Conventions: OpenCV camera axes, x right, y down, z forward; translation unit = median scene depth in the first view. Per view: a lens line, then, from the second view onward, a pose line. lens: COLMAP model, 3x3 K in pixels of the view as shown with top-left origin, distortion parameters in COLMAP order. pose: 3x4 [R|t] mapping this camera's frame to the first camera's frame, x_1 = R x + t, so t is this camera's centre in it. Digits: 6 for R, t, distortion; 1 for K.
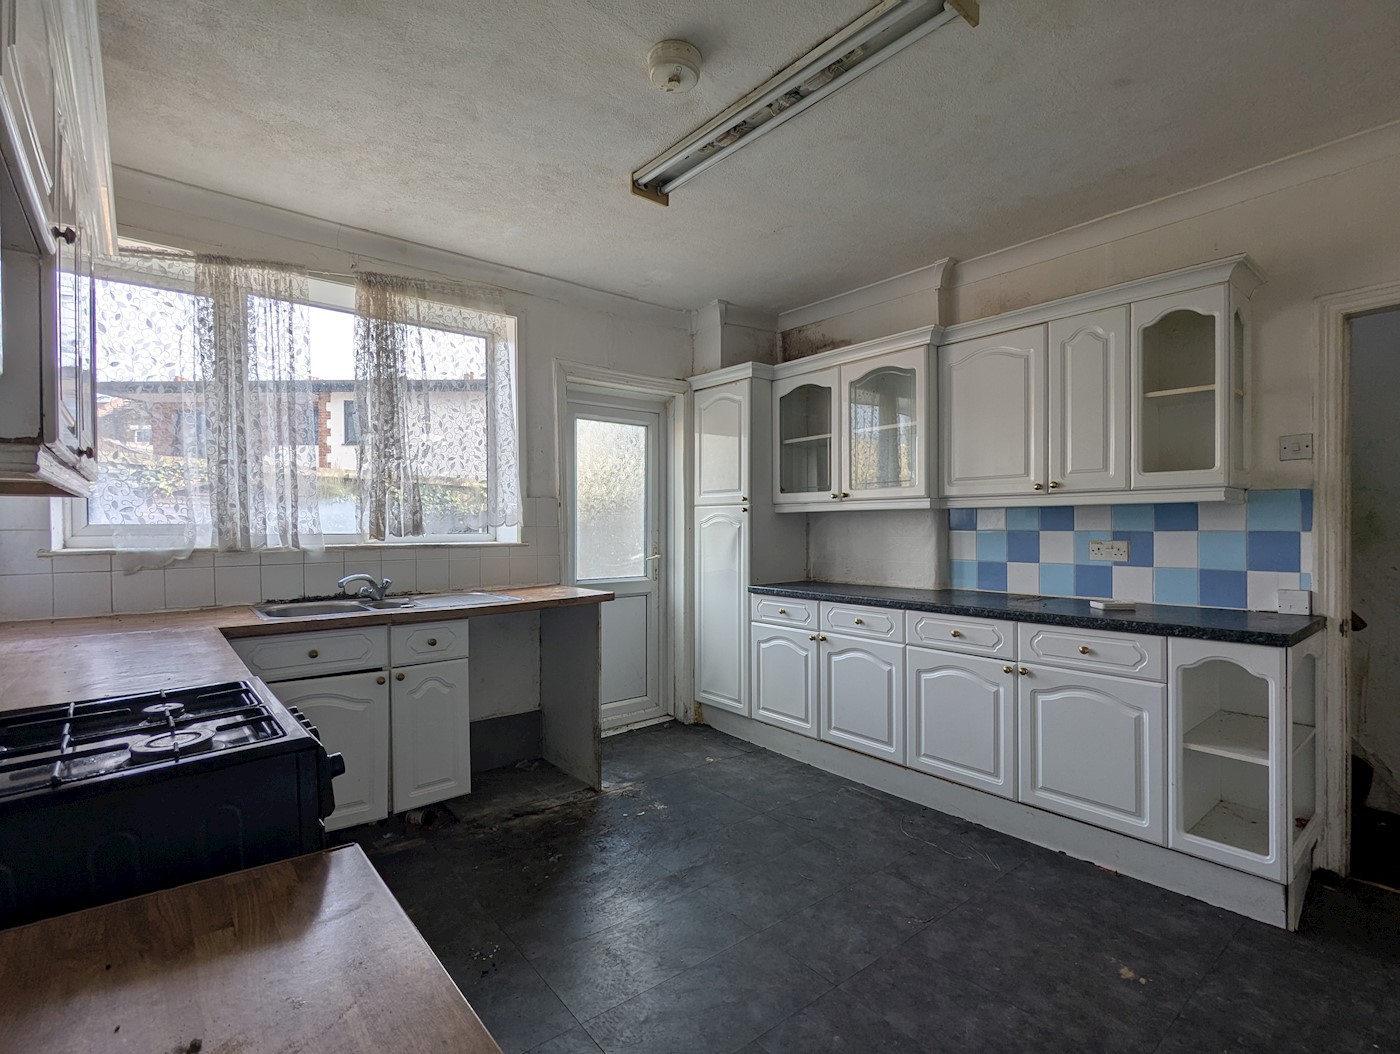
lens RADIAL K [[670.1, 0, 700.3], [0, 670.1, 528.0], [0, 0, 1]] dist [0.004198, 0.001005]
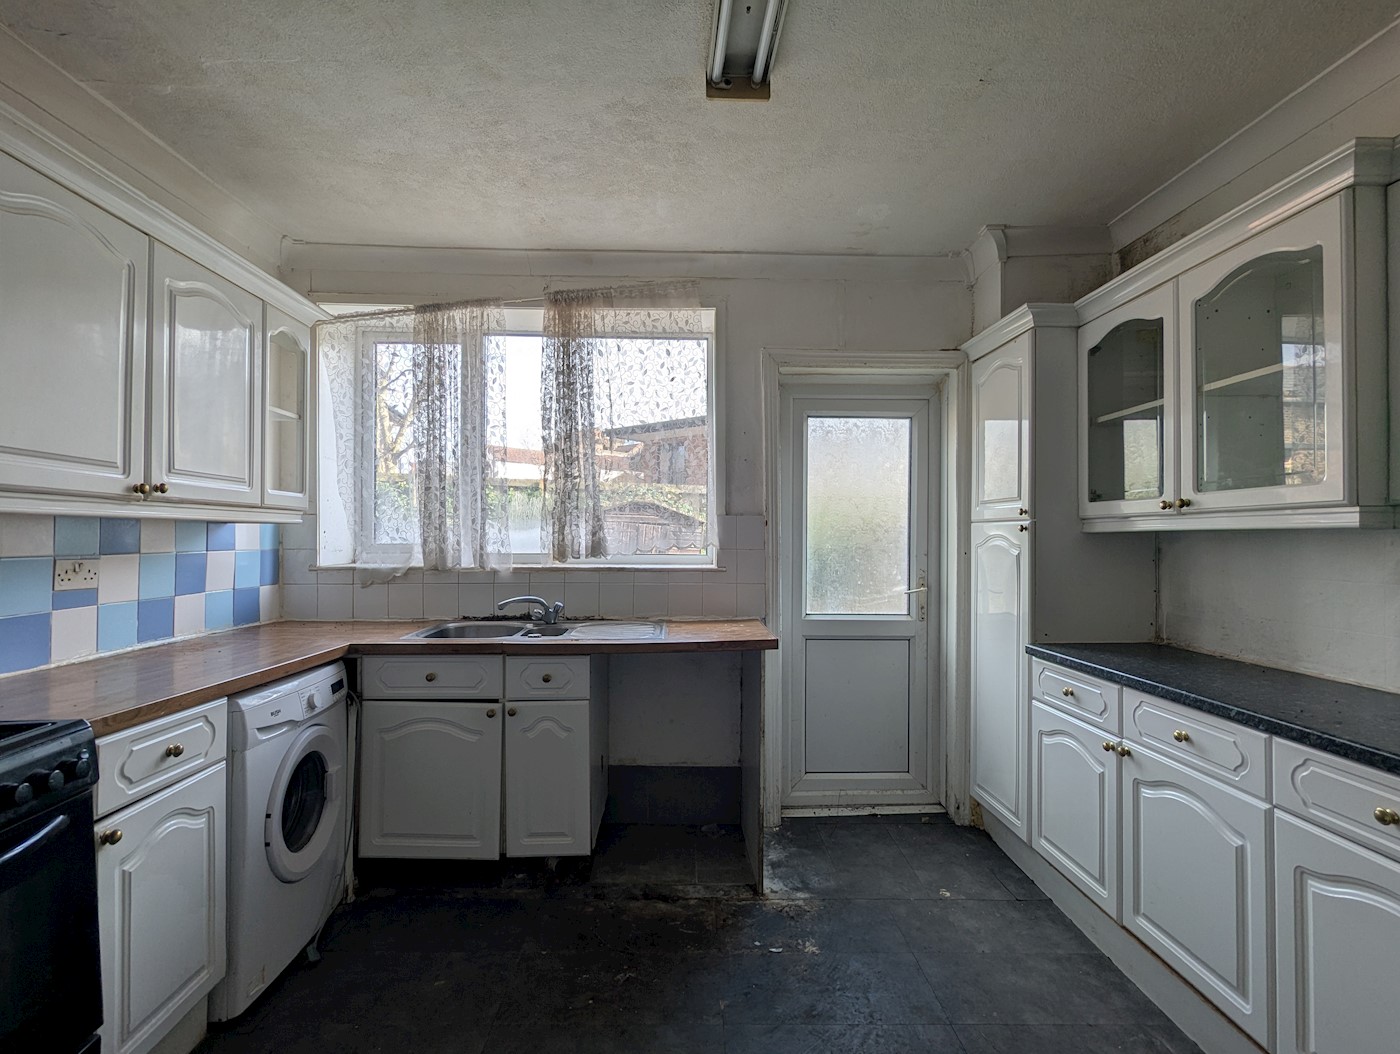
lens RADIAL K [[670.1, 0, 696.8], [0, 670.1, 529.4], [0, 0, 1]] dist [0.004198, 0.001005]
pose [[0.790567, -0.000507, -0.612375, 0.257679], [-0.008268, 0.999900, -0.011502, -0.018555], [0.612320, 0.014156, 0.790483, 0.326025]]
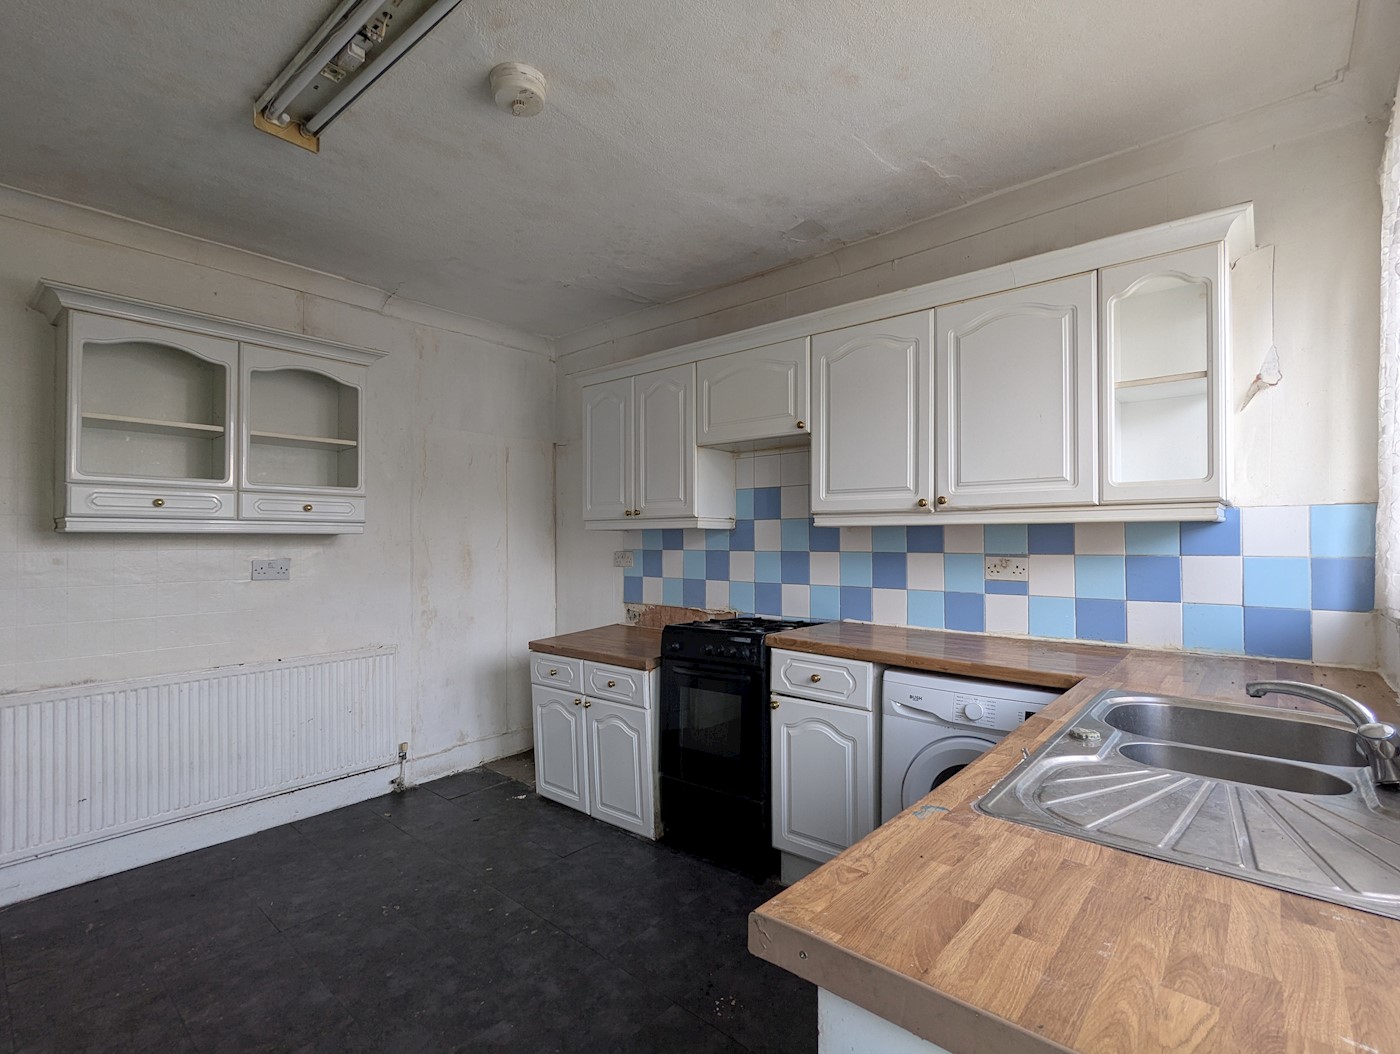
lens RADIAL K [[670.1, 0, 701.7], [0, 670.1, 536.4], [0, 0, 1]] dist [0.004198, 0.001005]
pose [[-0.984422, 0.008087, -0.175636, -0.074379], [0.008185, 0.999966, 0.000166, -0.020415], [0.175632, -0.001274, -0.984455, 1.164789]]
